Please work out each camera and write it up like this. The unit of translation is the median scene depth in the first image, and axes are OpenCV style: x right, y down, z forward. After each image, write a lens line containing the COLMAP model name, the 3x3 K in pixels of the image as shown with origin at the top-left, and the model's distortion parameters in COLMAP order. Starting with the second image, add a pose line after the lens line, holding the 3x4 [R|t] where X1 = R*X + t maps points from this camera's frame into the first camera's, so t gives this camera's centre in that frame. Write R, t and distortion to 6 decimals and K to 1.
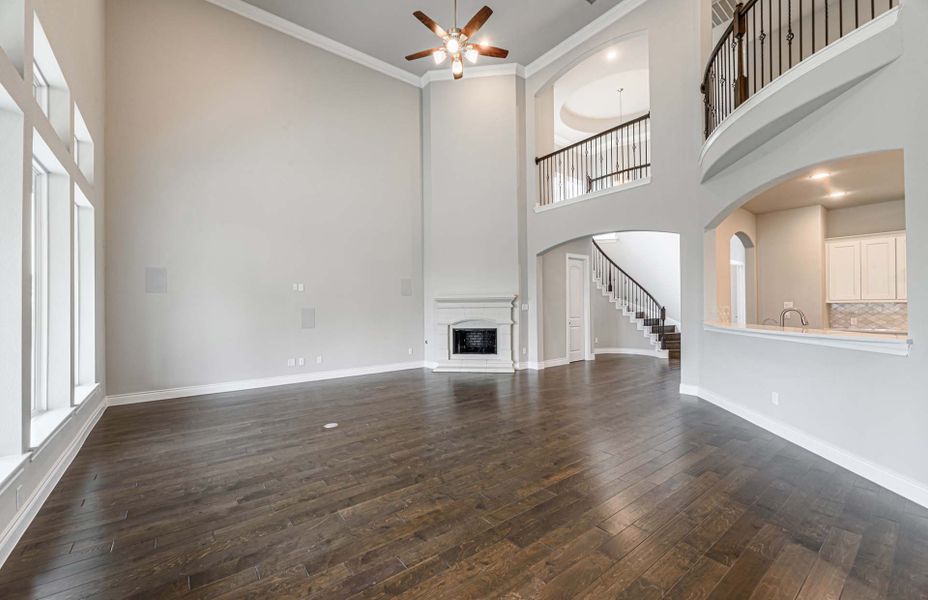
lens RADIAL K [[373.0, 0, 466.5], [0, 373.0, 303.5], [0, 0, 1]] dist [-0.001453, -0.000176]
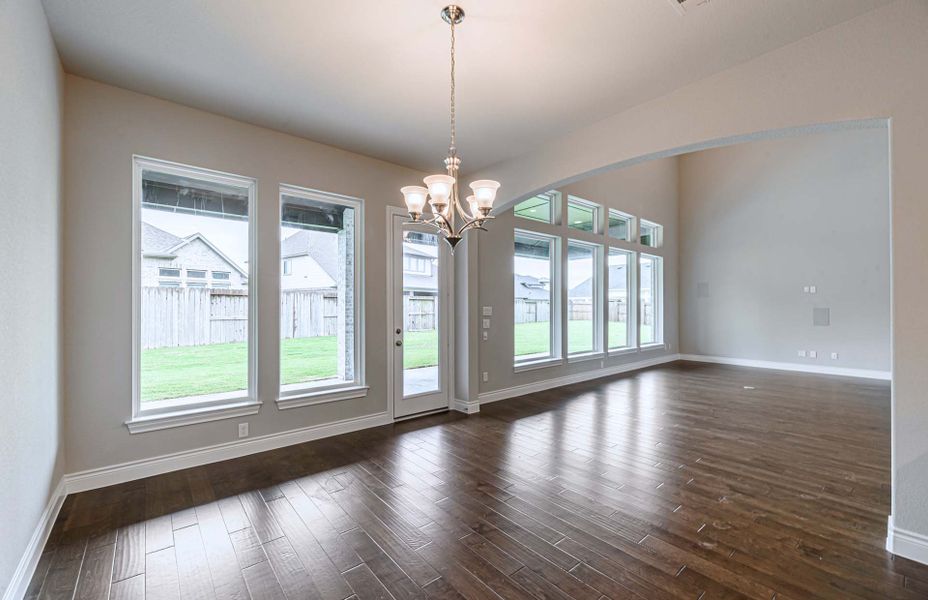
lens RADIAL K [[378.9, 0, 464.2], [0, 378.9, 303.4], [0, 0, 1]] dist [-0.001636, -0.000104]
pose [[0.032804, -0.000071, -0.999462, 0.588627], [0.005982, 0.999982, 0.000125, -0.006102], [0.999444, -0.005983, 0.032803, -0.091247]]
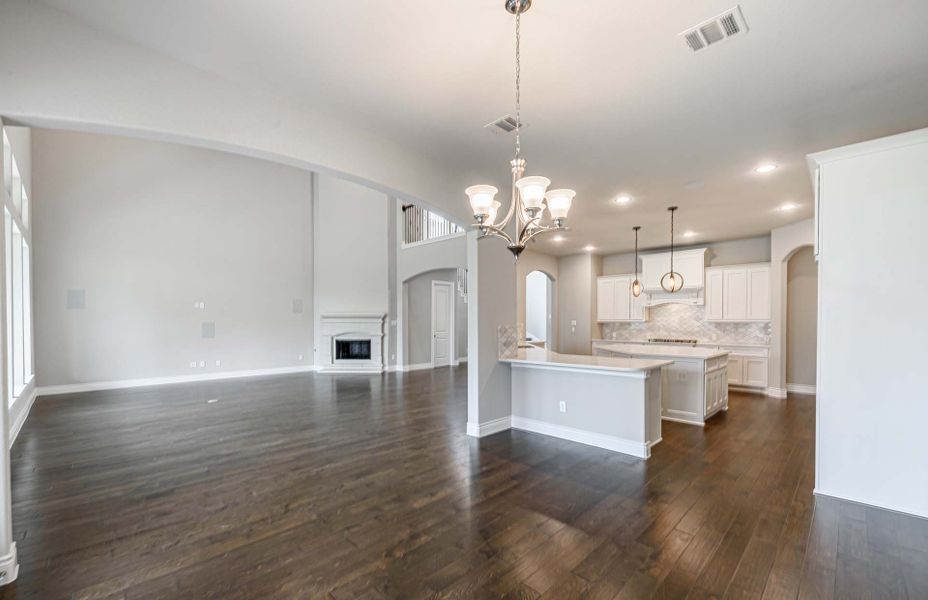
lens RADIAL K [[385.5, 0, 465.8], [0, 385.5, 325.6], [0, 0, 1]] dist [-0.000684, -0.000138]
pose [[0.992874, 0.008147, 0.118892, 0.249760], [-0.010226, 0.999805, 0.016887, -0.005753], [-0.118732, -0.017982, 0.992764, -0.348317]]
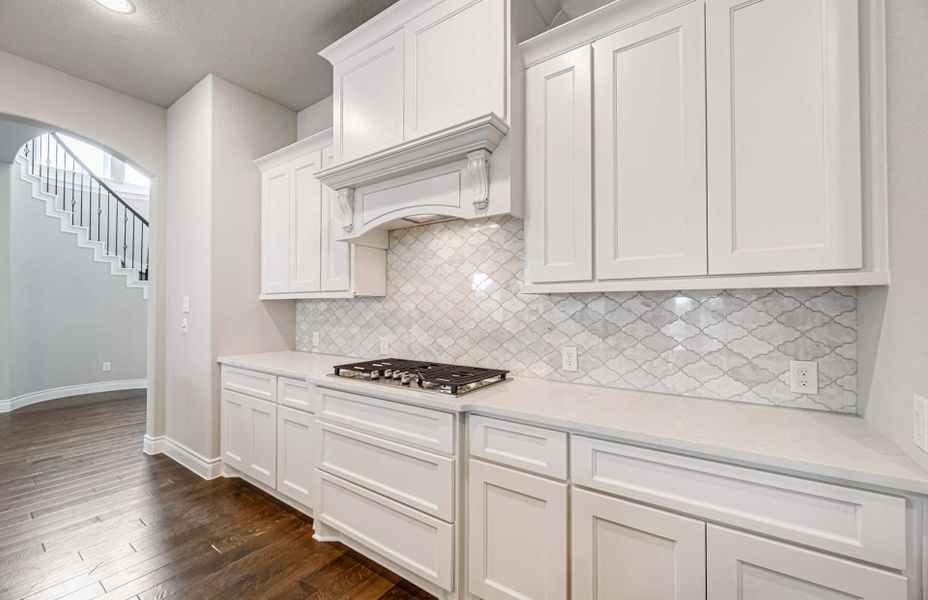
lens RADIAL K [[373.0, 0, 466.5], [0, 373.0, 303.5], [0, 0, 1]] dist [-0.001453, -0.000176]
pose [[0.957134, 0.016410, 0.289179, 0.924459], [-0.014134, 0.999851, -0.009957, 0.003680], [-0.289299, 0.005443, 0.957223, 0.414602]]
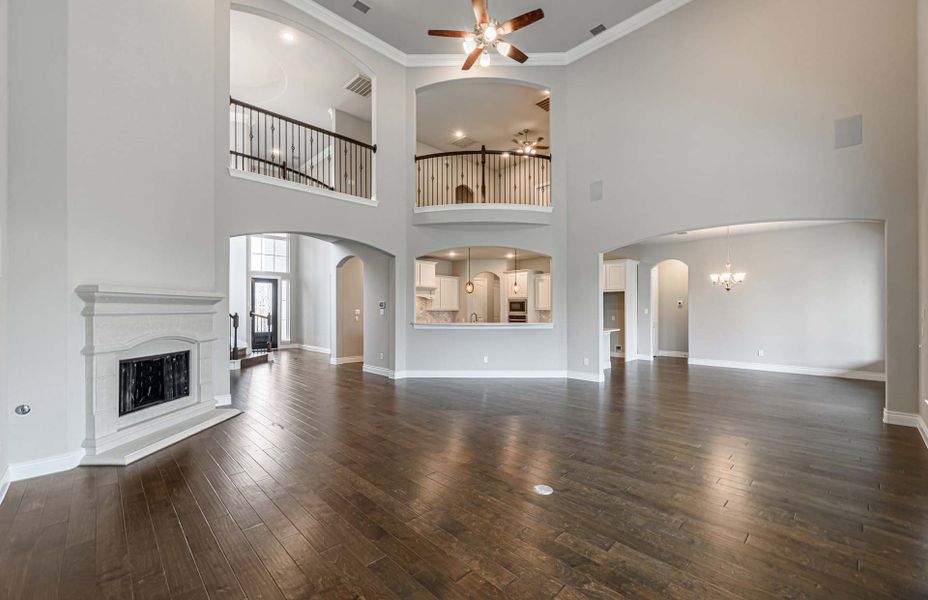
lens RADIAL K [[378.9, 0, 464.2], [0, 378.9, 303.4], [0, 0, 1]] dist [-0.001636, -0.000104]
pose [[-0.107191, 0.027562, 0.993856, -0.549829], [-0.001833, 0.999609, -0.027919, 0.010630], [-0.994237, -0.004814, -0.107098, 0.654217]]
